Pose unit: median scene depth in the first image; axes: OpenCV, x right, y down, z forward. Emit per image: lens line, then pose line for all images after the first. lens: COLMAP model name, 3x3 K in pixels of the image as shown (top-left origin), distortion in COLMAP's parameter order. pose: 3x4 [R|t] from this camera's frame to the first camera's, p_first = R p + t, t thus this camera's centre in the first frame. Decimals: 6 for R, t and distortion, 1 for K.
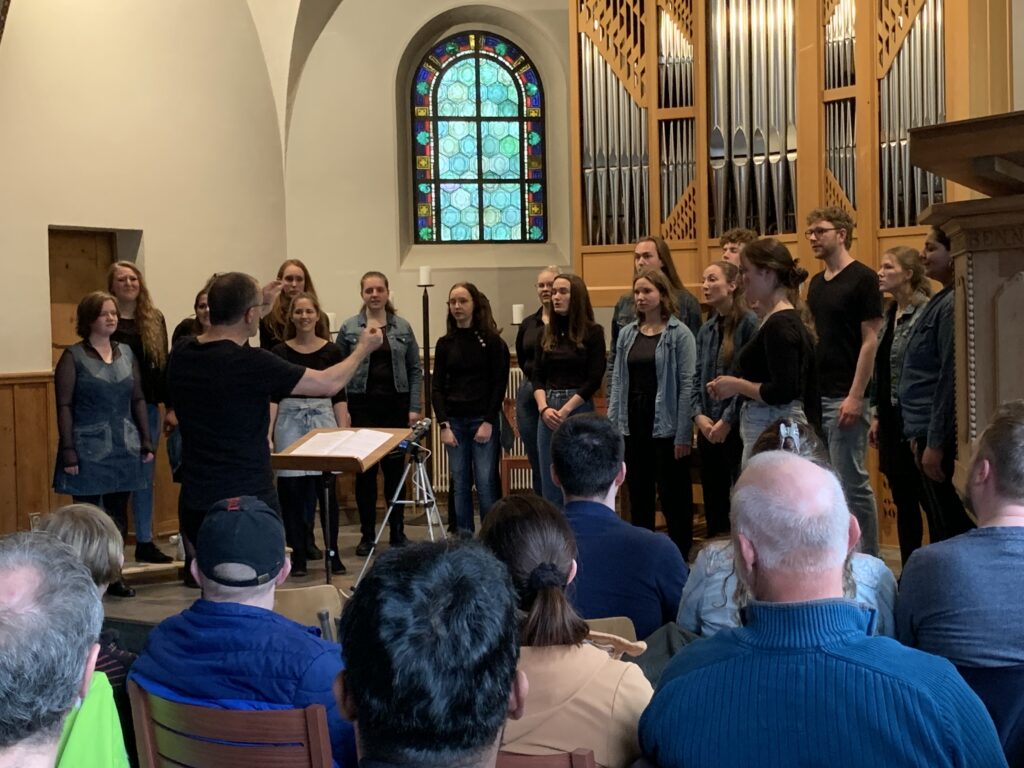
lens RADIAL K [[1501.5, 0, 493.4], [0, 1501.5, 379.3], [0, 0, 1]] dist [0.052231, 0.001332]
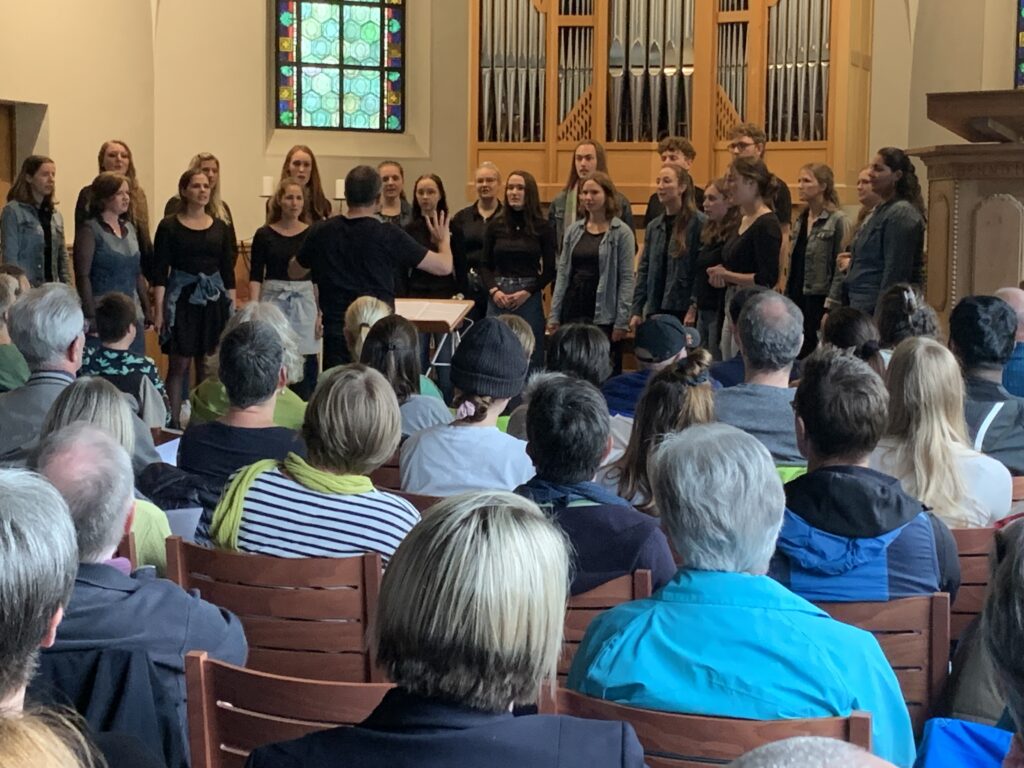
lens RADIAL K [[2042.3, 0, 512.0], [0, 2042.3, 384.0], [0, 0, 1]] dist [0.085468, -0.020543]
pose [[0.961284, 0.014650, 0.275169, -0.267149], [-0.027004, 0.998788, 0.041161, 0.016799], [-0.274233, -0.046998, 0.960514, -0.323548]]
